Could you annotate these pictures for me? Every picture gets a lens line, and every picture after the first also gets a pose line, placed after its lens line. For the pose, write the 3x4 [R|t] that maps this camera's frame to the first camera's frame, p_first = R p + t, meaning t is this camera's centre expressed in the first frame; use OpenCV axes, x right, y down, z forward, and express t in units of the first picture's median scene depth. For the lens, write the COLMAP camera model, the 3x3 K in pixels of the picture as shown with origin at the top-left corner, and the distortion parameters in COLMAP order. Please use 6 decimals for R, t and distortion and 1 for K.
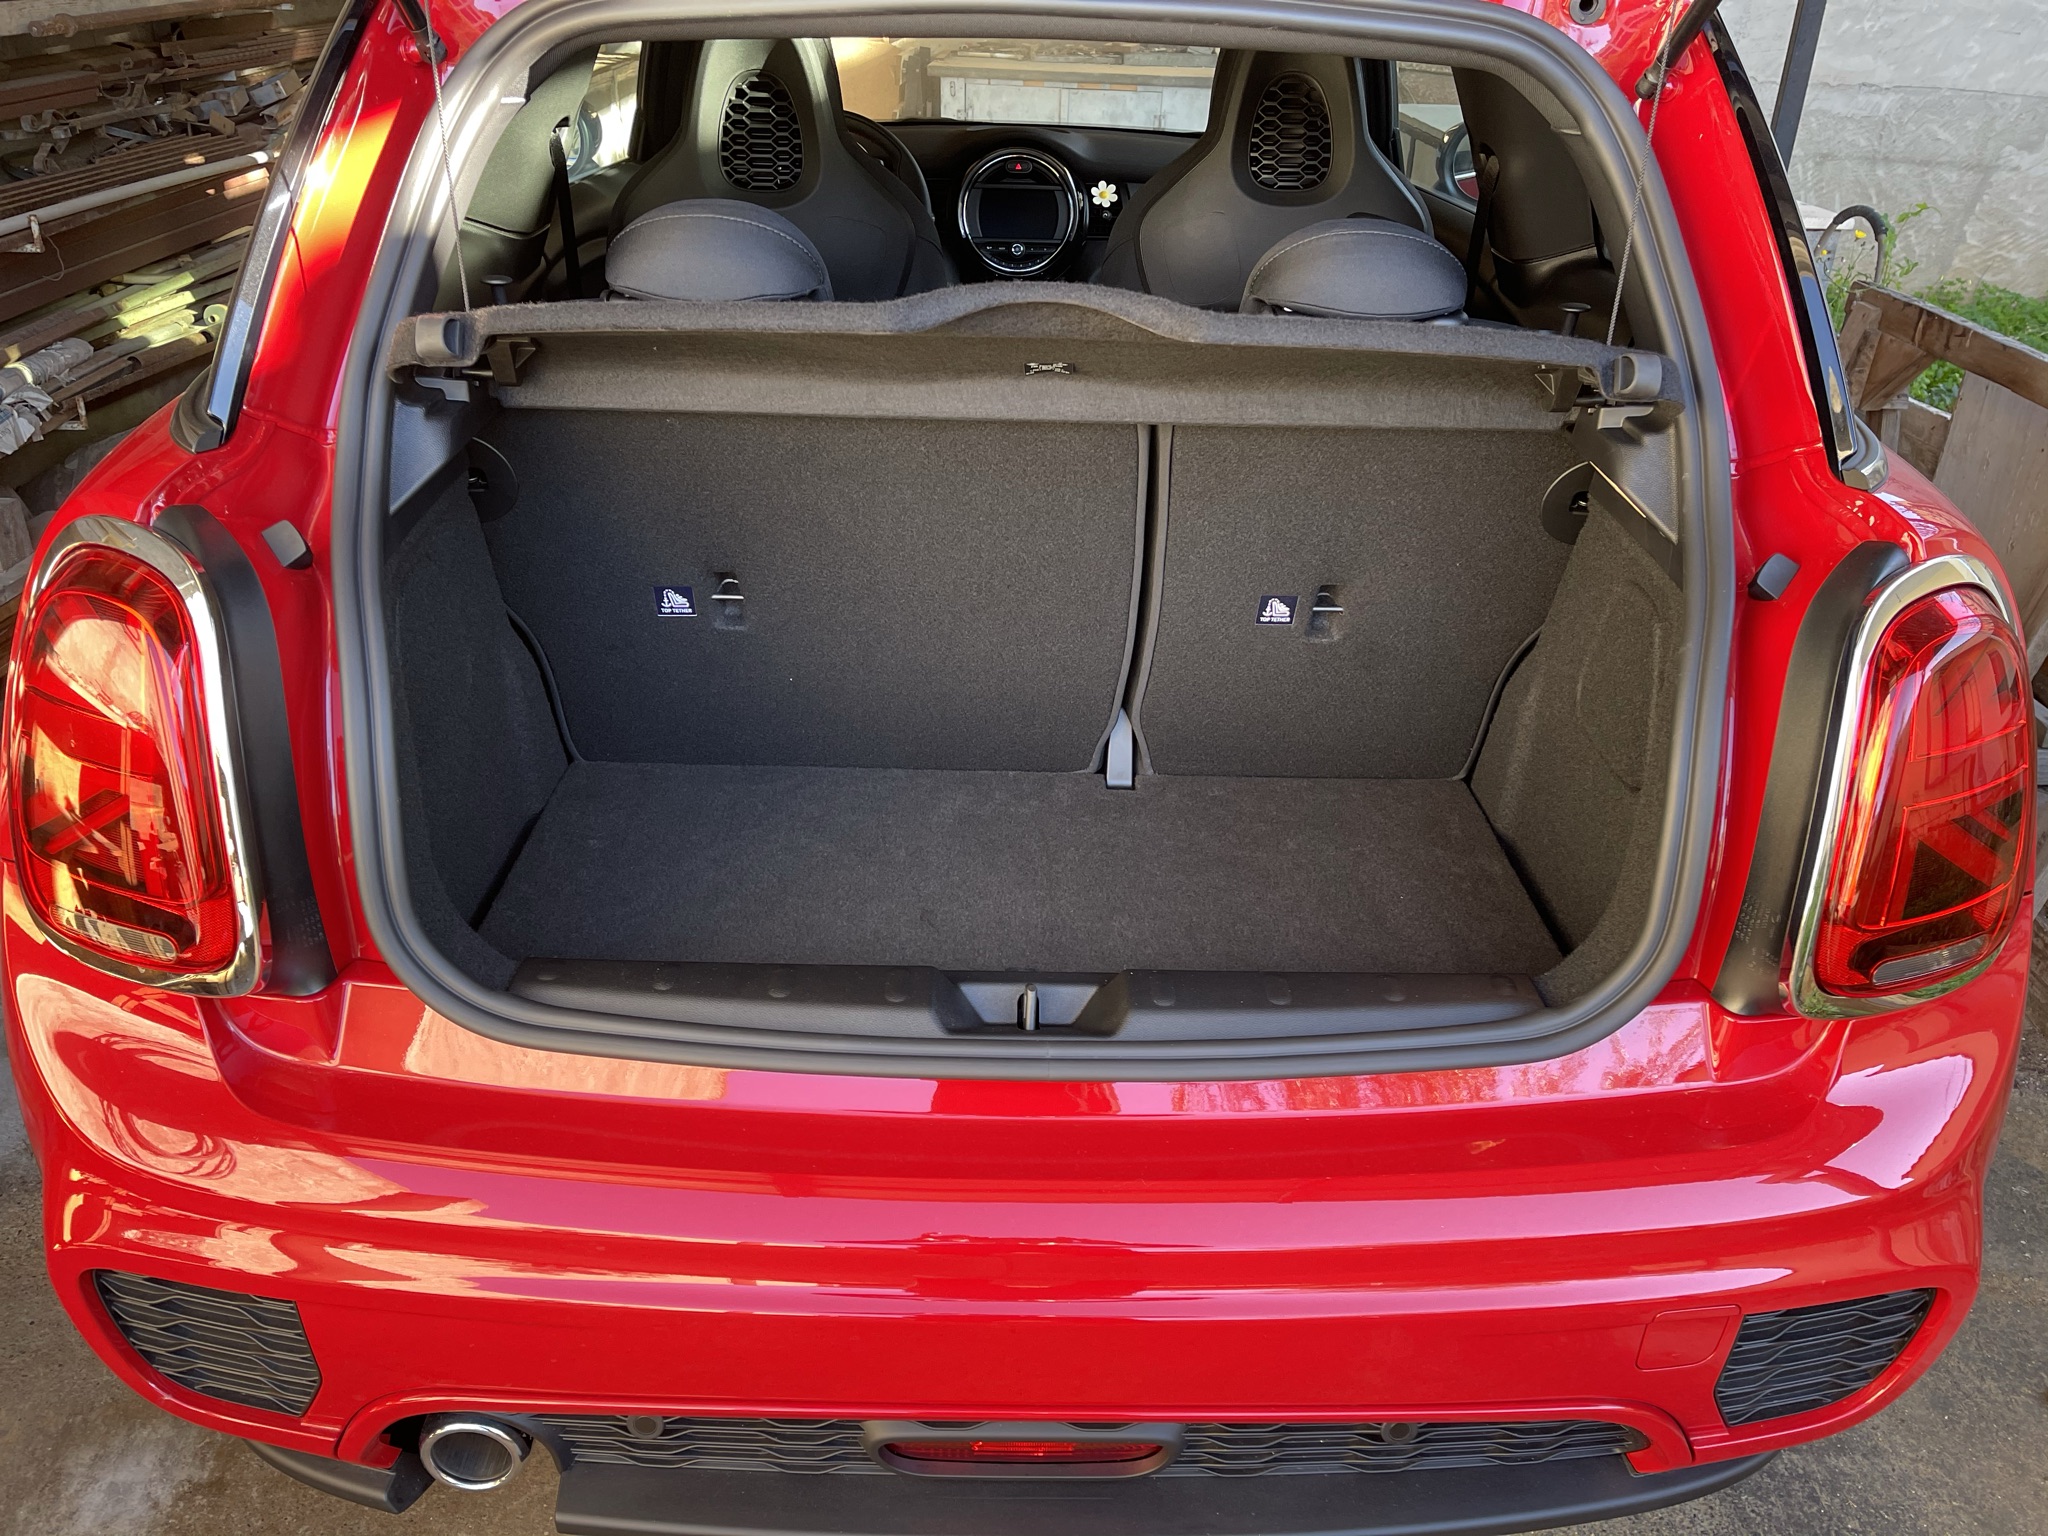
lens RADIAL K [[1534.8, 0, 1022.7], [0, 1534.8, 778.4], [0, 0, 1]] dist [0.048643, -0.079222]
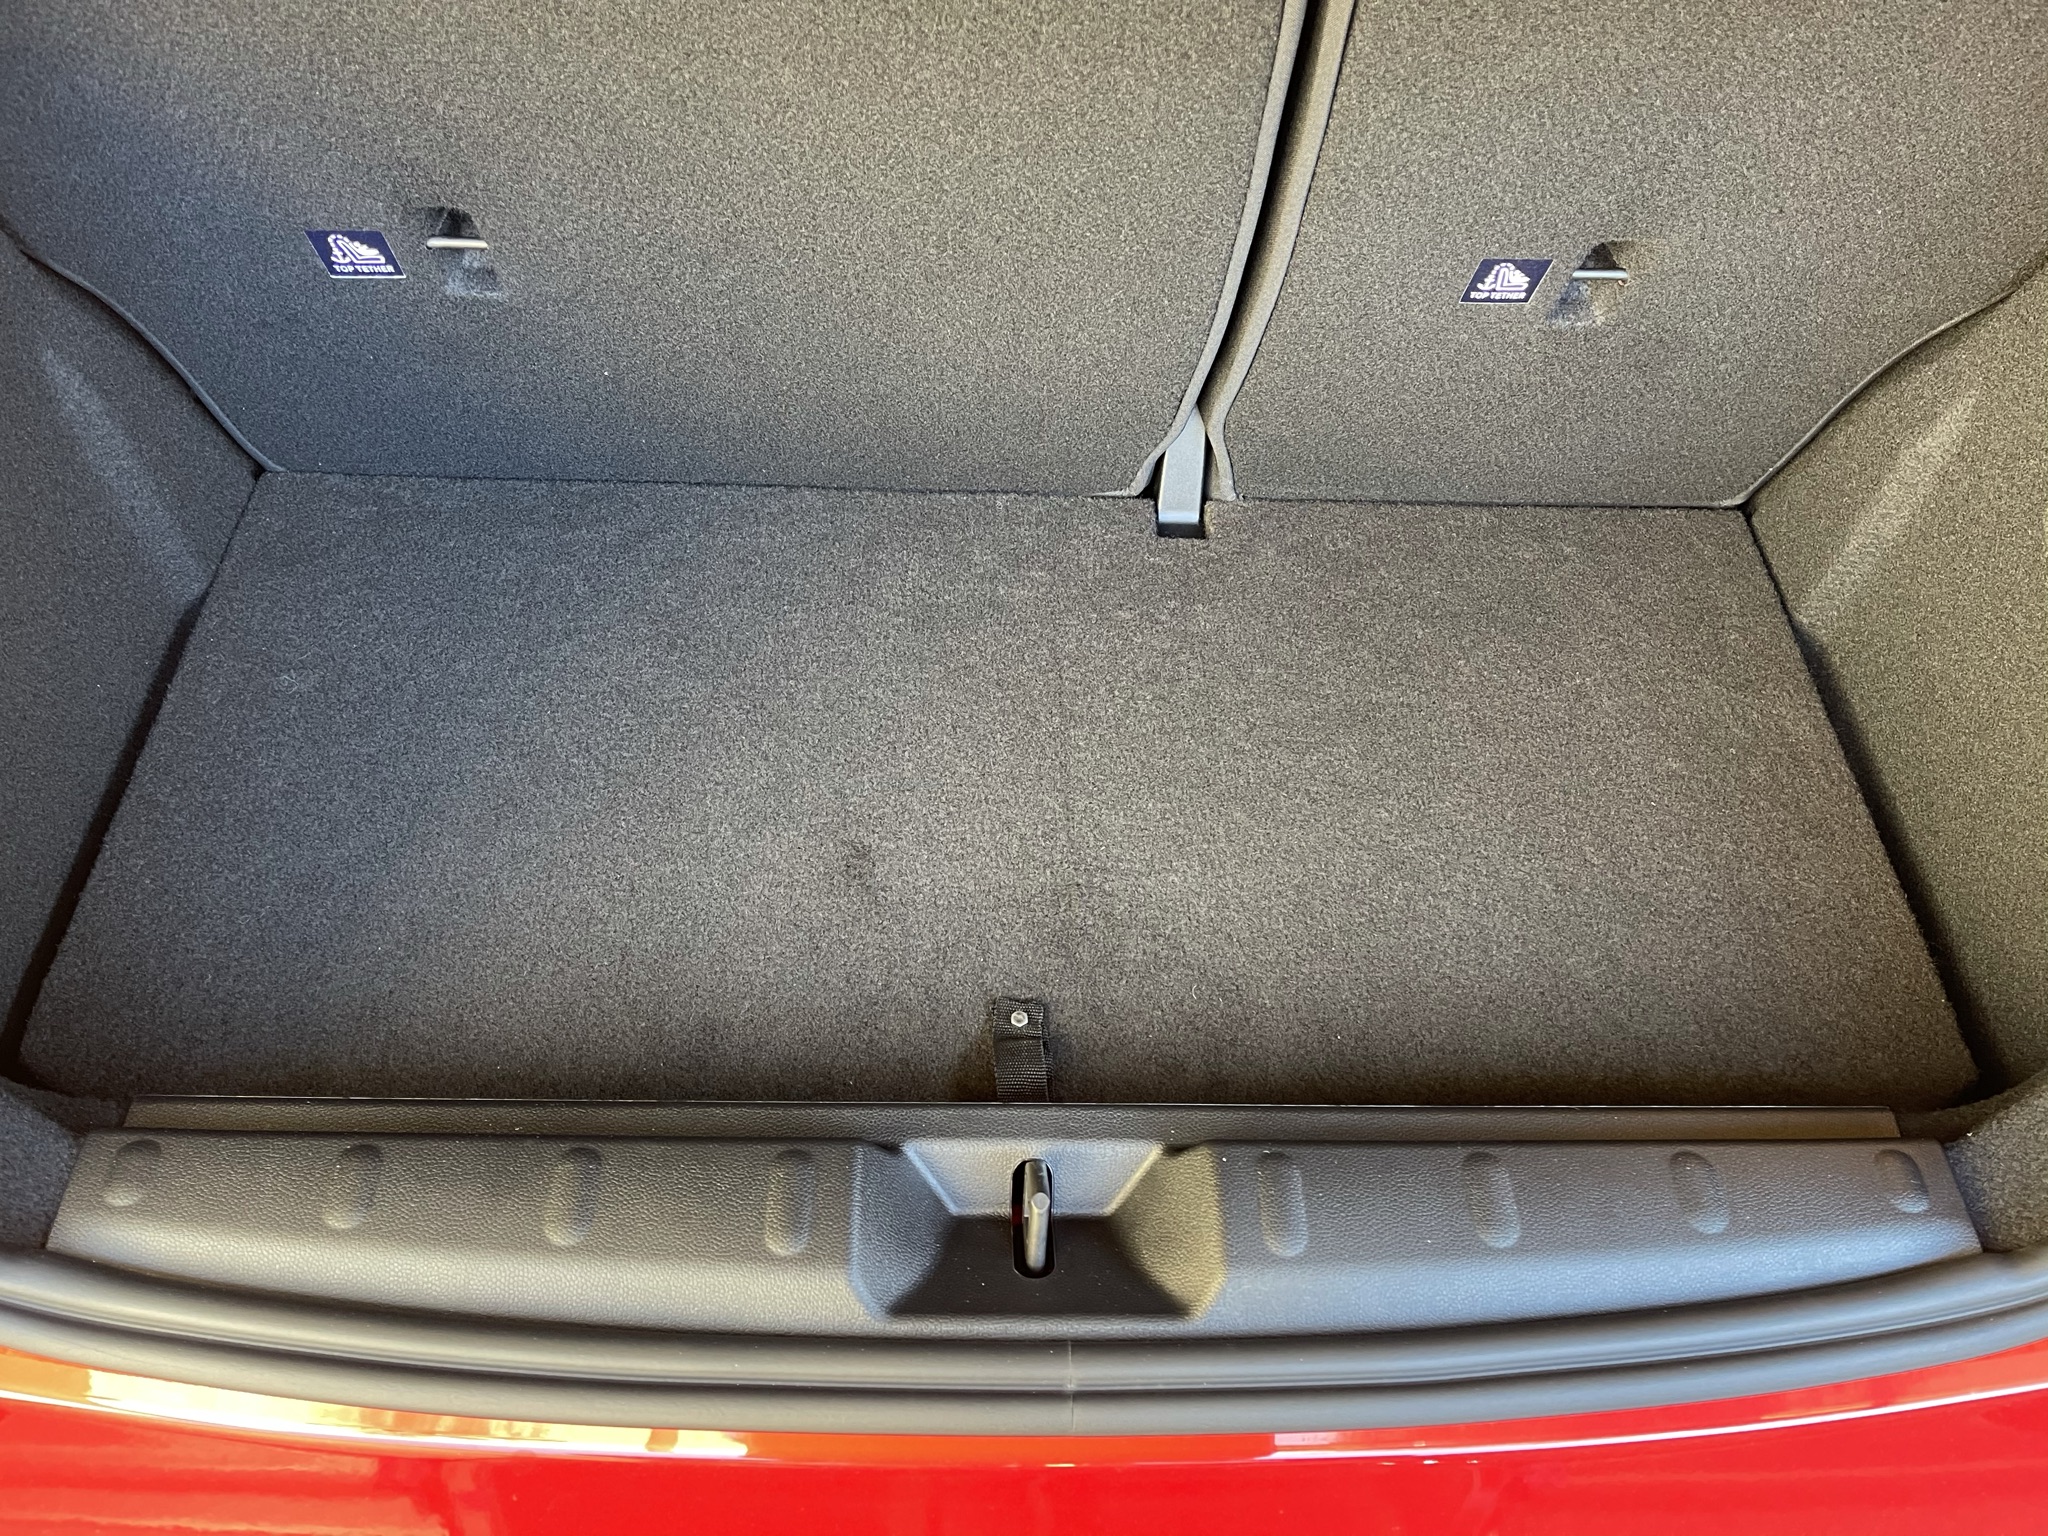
lens RADIAL K [[1534.8, 0, 1026.0], [0, 1534.8, 760.8], [0, 0, 1]] dist [0.048643, -0.079222]
pose [[0.999877, 0.007020, 0.014003, -0.005630], [-0.012235, 0.908173, 0.418416, -0.172696], [-0.009780, -0.418536, 0.908148, 0.432428]]
